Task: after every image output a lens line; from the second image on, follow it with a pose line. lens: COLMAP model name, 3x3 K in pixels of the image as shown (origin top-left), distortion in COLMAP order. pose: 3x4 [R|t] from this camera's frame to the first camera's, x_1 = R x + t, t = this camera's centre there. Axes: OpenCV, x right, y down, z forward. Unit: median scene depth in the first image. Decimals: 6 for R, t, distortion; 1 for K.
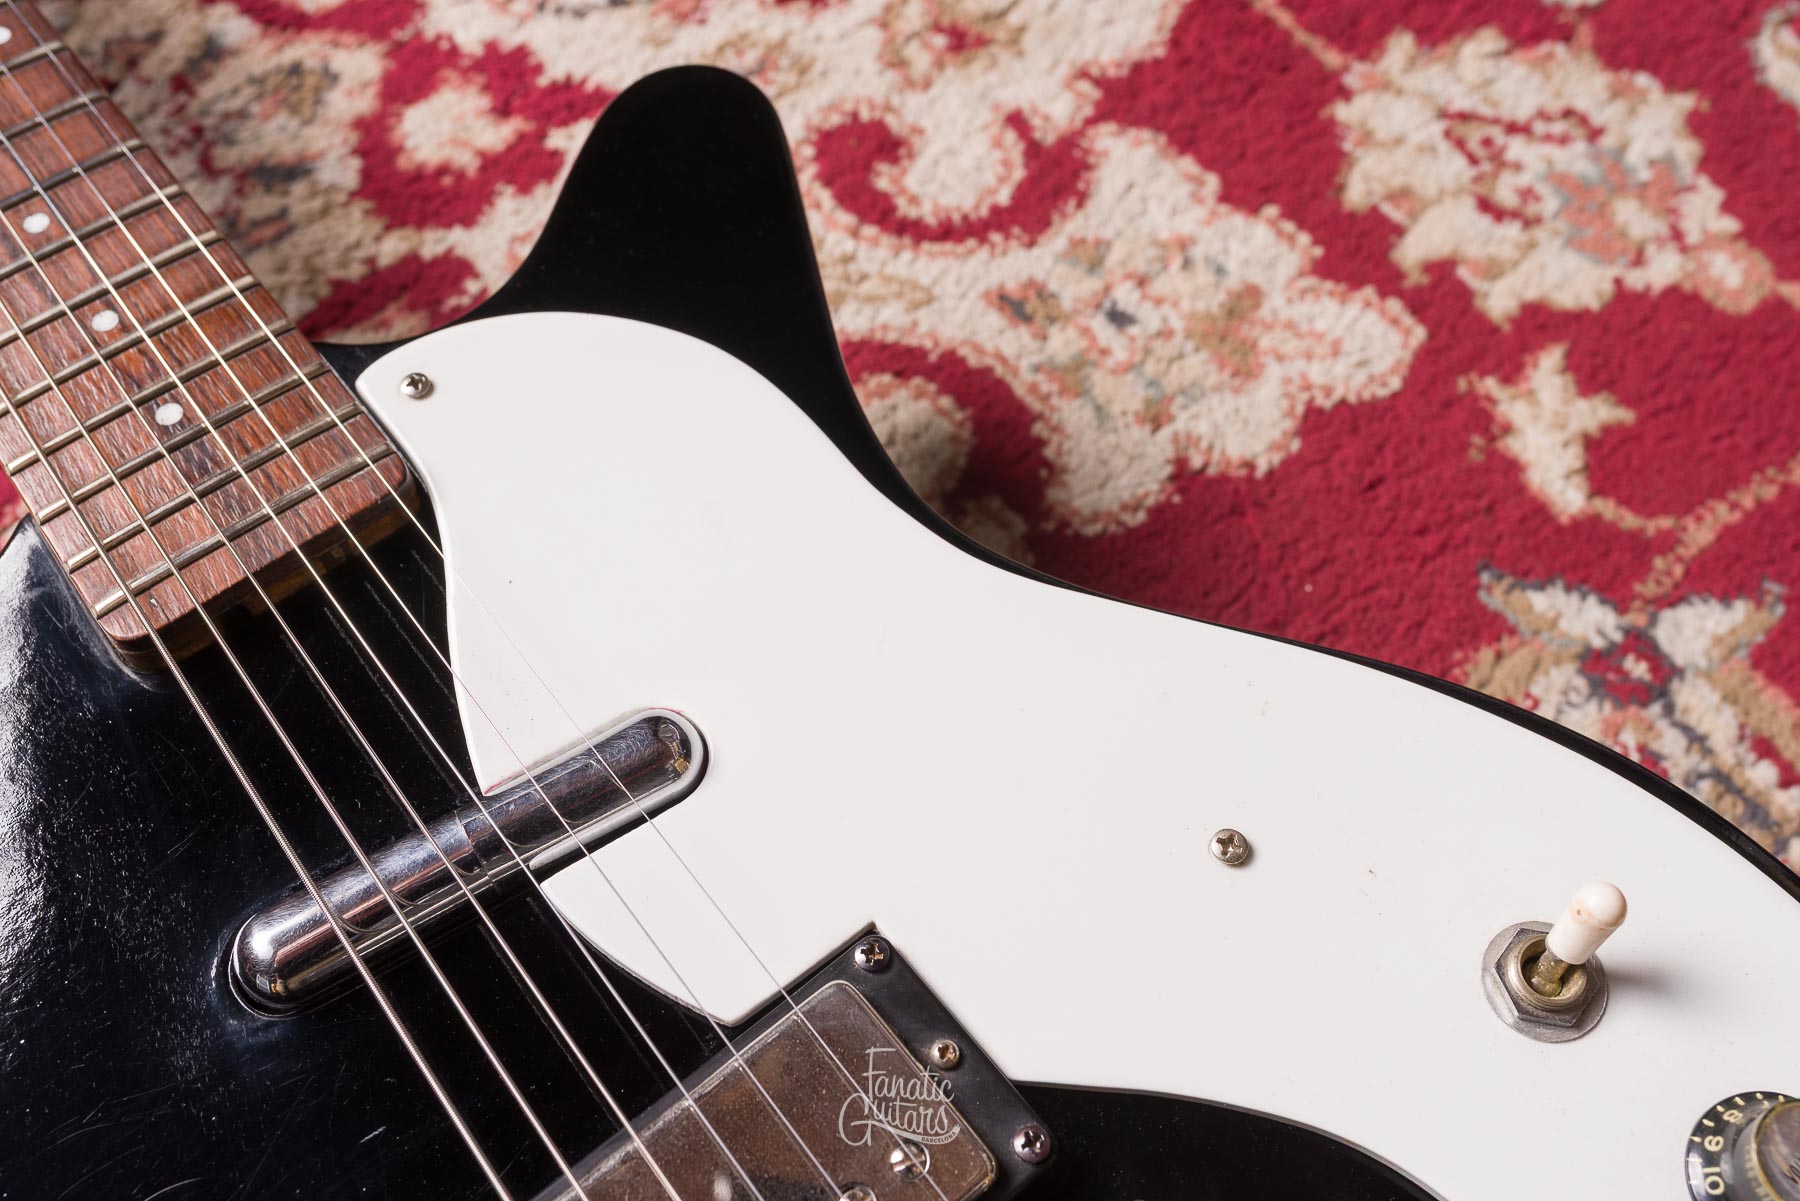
lens RADIAL K [[1804.0, 0, 900.0], [0, 1804.0, 600.5], [0, 0, 1]] dist [0.006069, -0.012714]
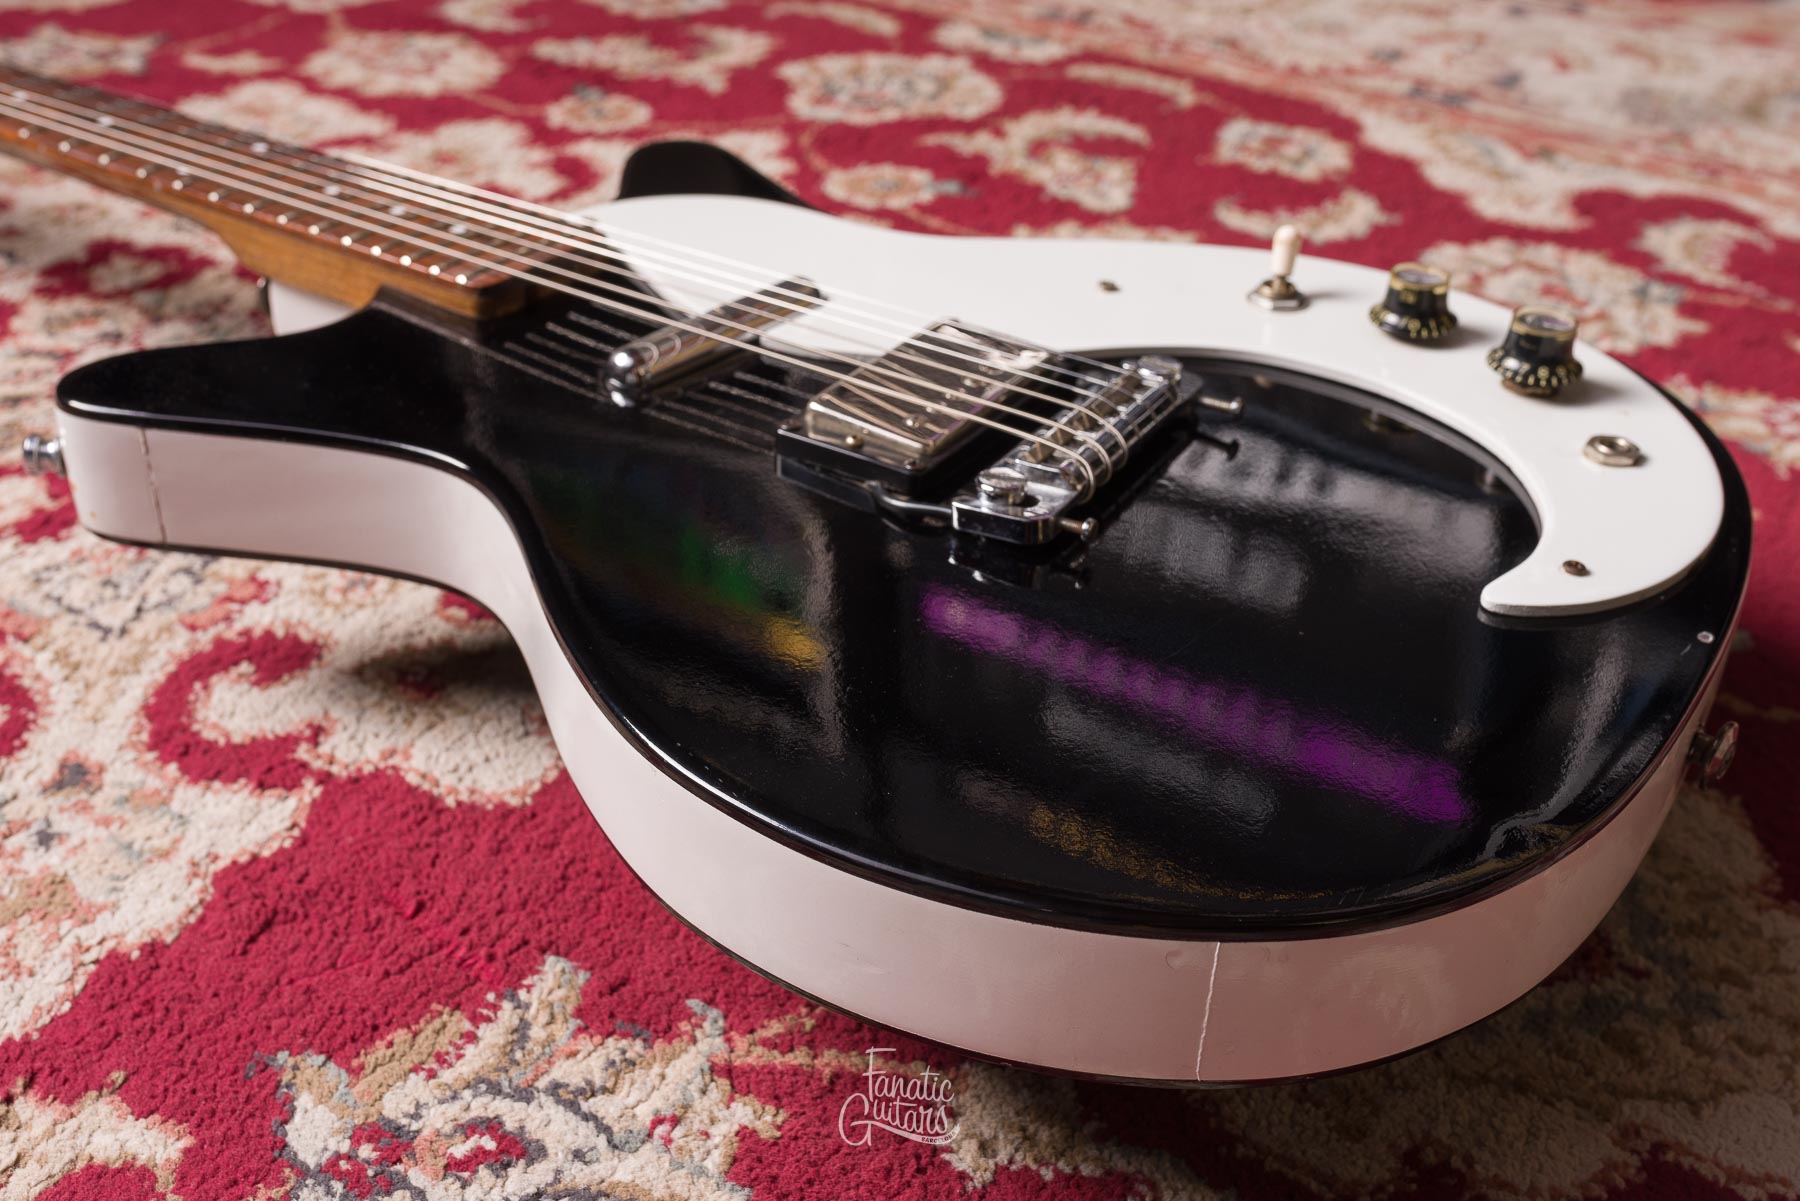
lens RADIAL K [[1895.8, 0, 900.0], [0, 1895.8, 600.5], [0, 0, 1]] dist [-0.002892, 0.000859]
pose [[0.948614, -0.146023, 0.280729, -0.390893], [0.261154, 0.862249, -0.433965, 0.760329], [-0.178689, 0.484979, 0.856076, -0.313400]]
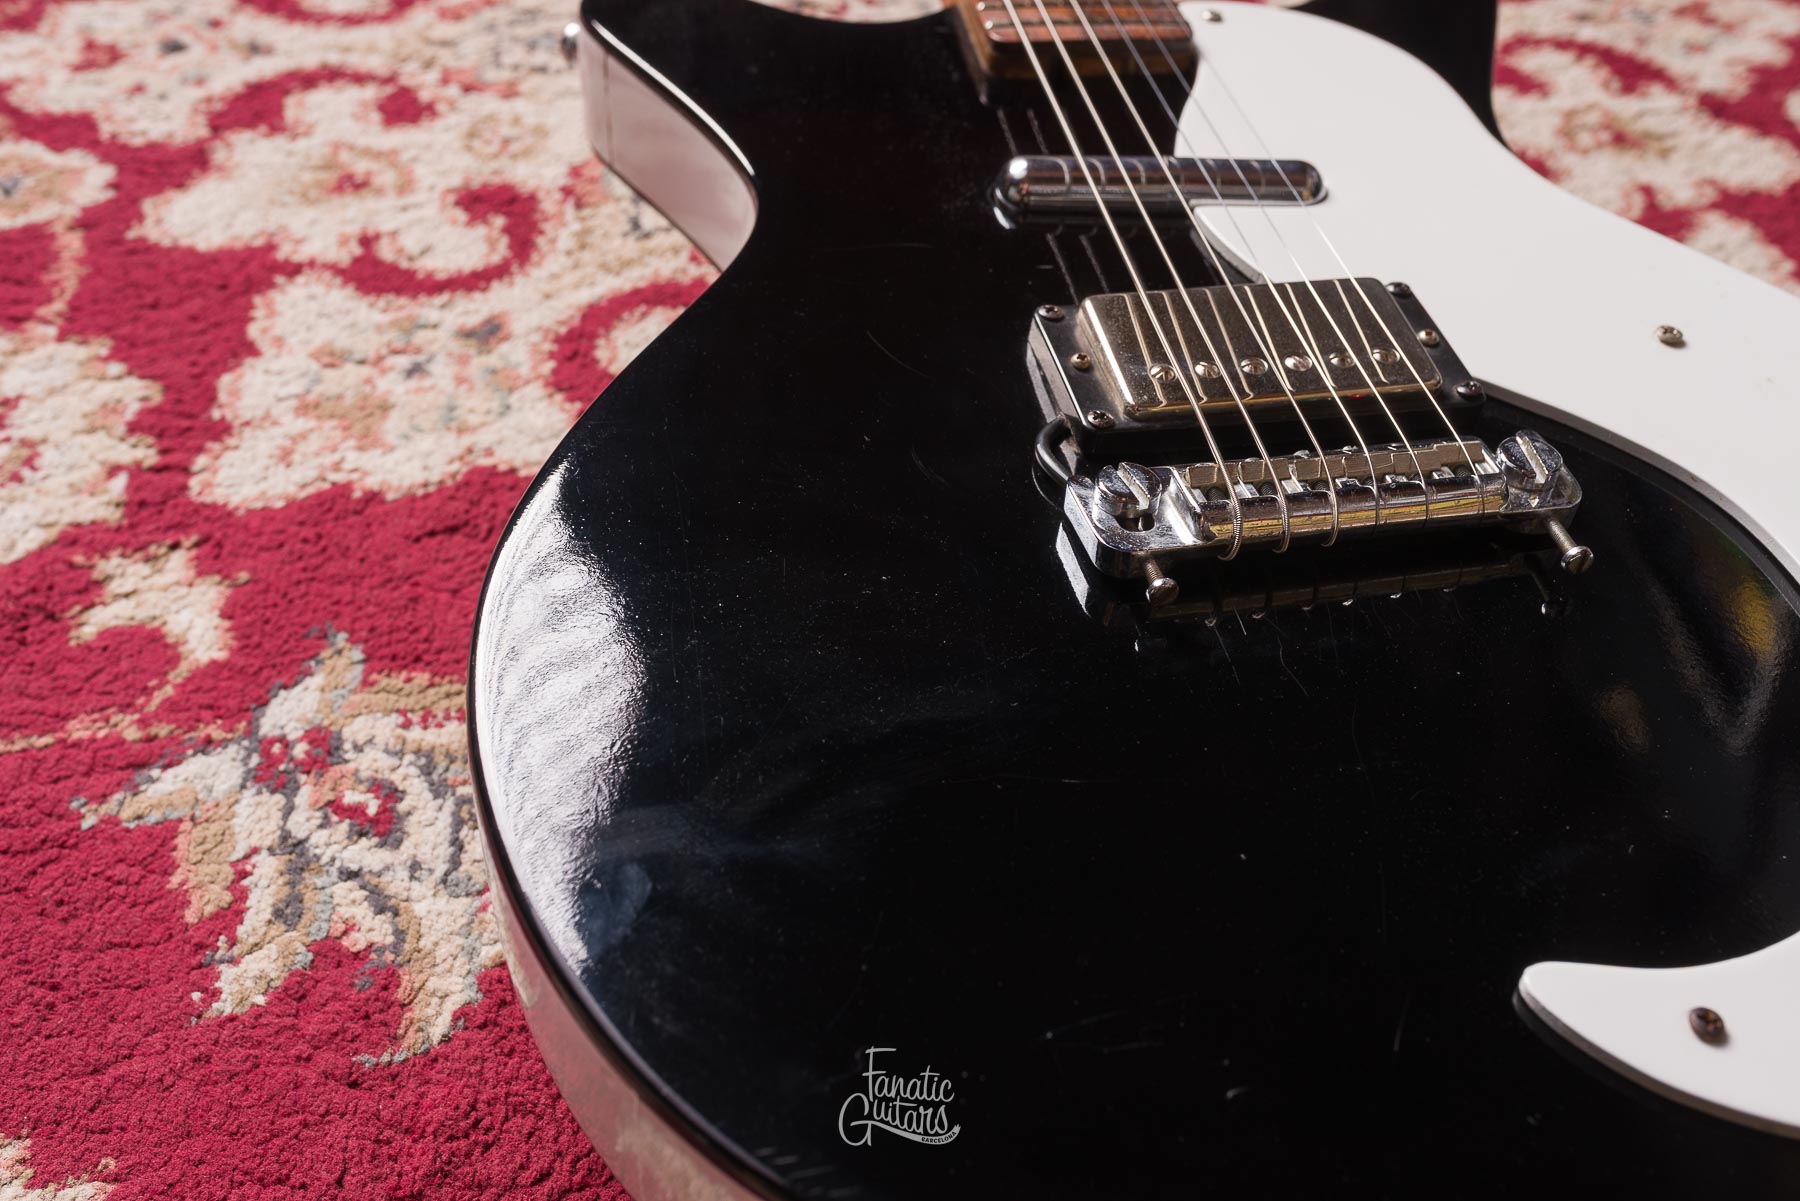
lens RADIAL K [[1789.7, 0, 900.0], [0, 1789.7, 600.5], [0, 0, 1]] dist [0.003938, -0.007744]
pose [[0.882818, 0.355008, -0.307572, 0.096511], [-0.432104, 0.870546, -0.235450, 0.551561], [0.184169, 0.340763, 0.921934, -0.189052]]
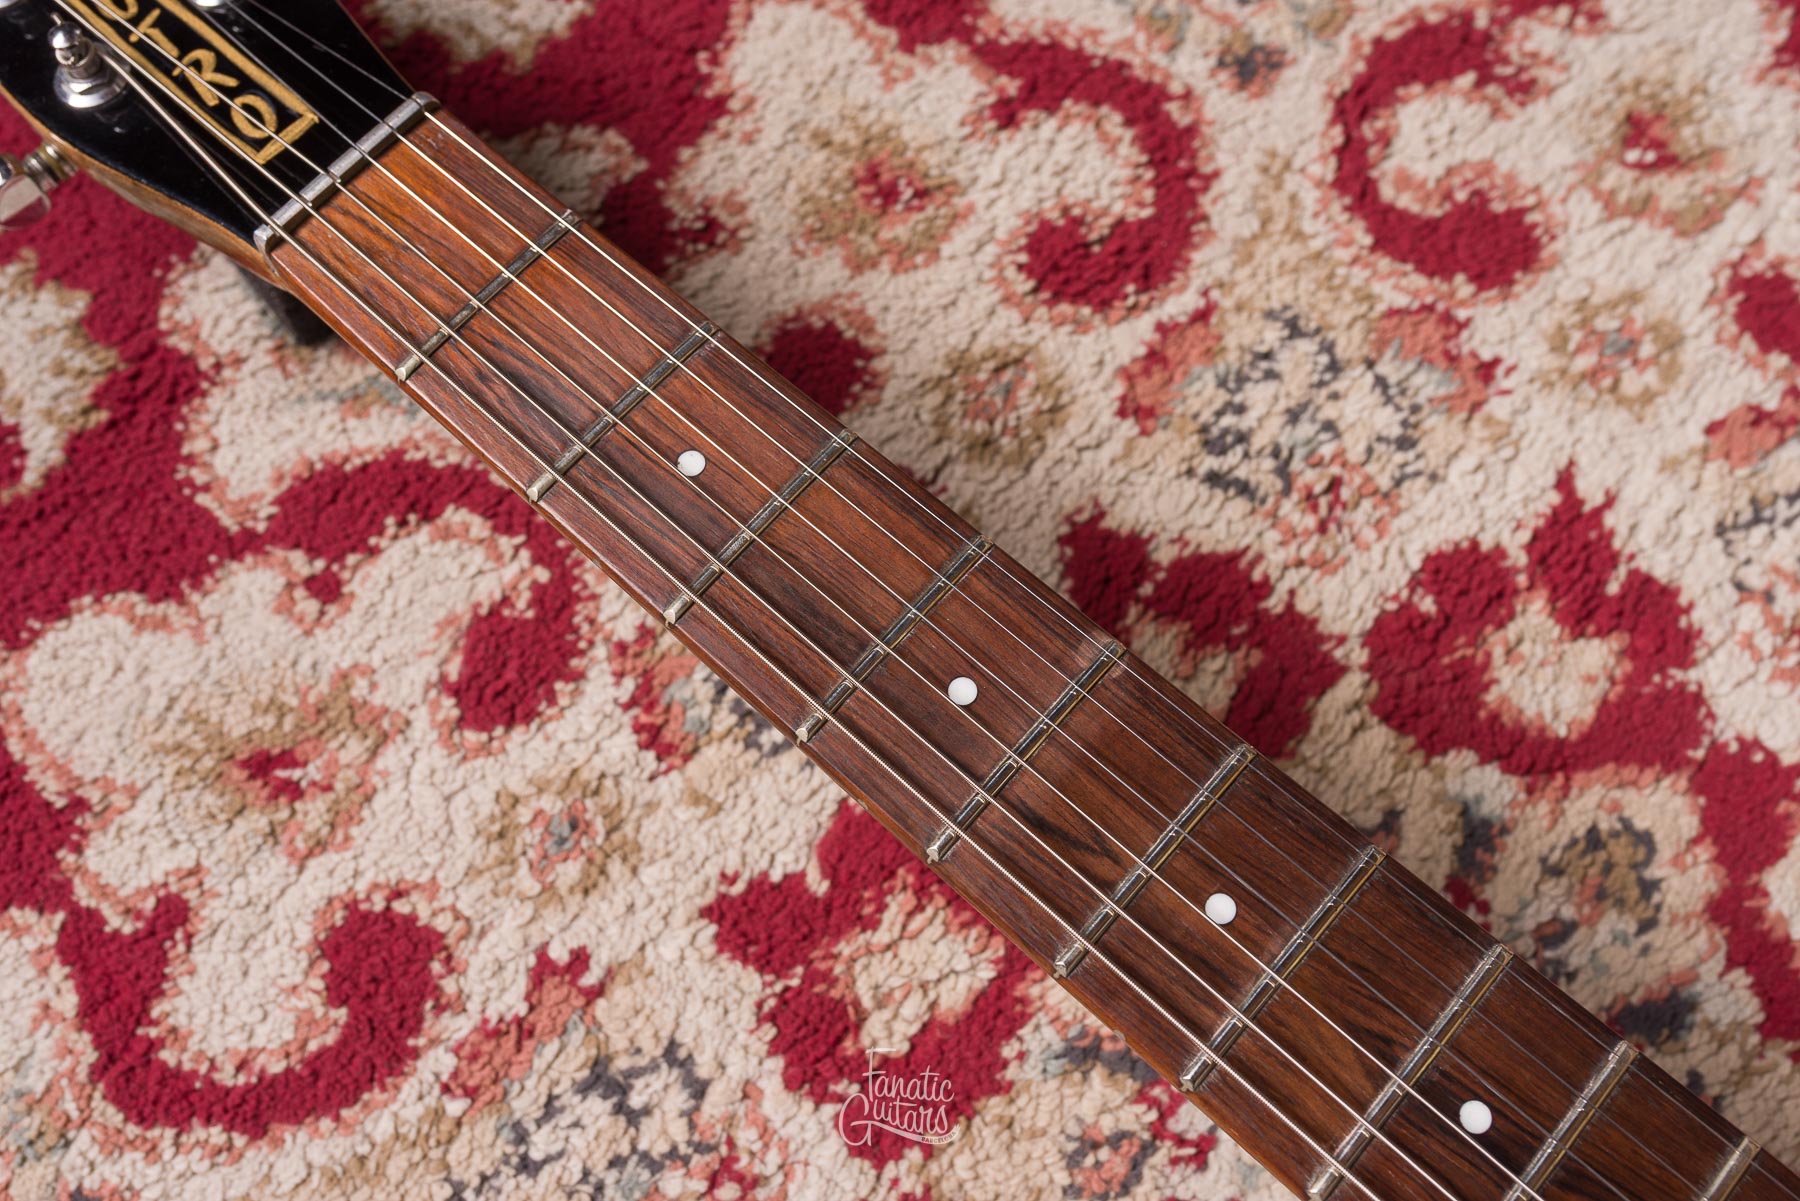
lens RADIAL K [[1804.0, 0, 900.0], [0, 1804.0, 600.5], [0, 0, 1]] dist [0.006069, -0.012714]
pose [[0.982698, -0.179797, 0.044477, -0.681018], [0.169016, 0.968722, 0.181691, -0.617900], [-0.075753, -0.171030, 0.982349, 0.313046]]
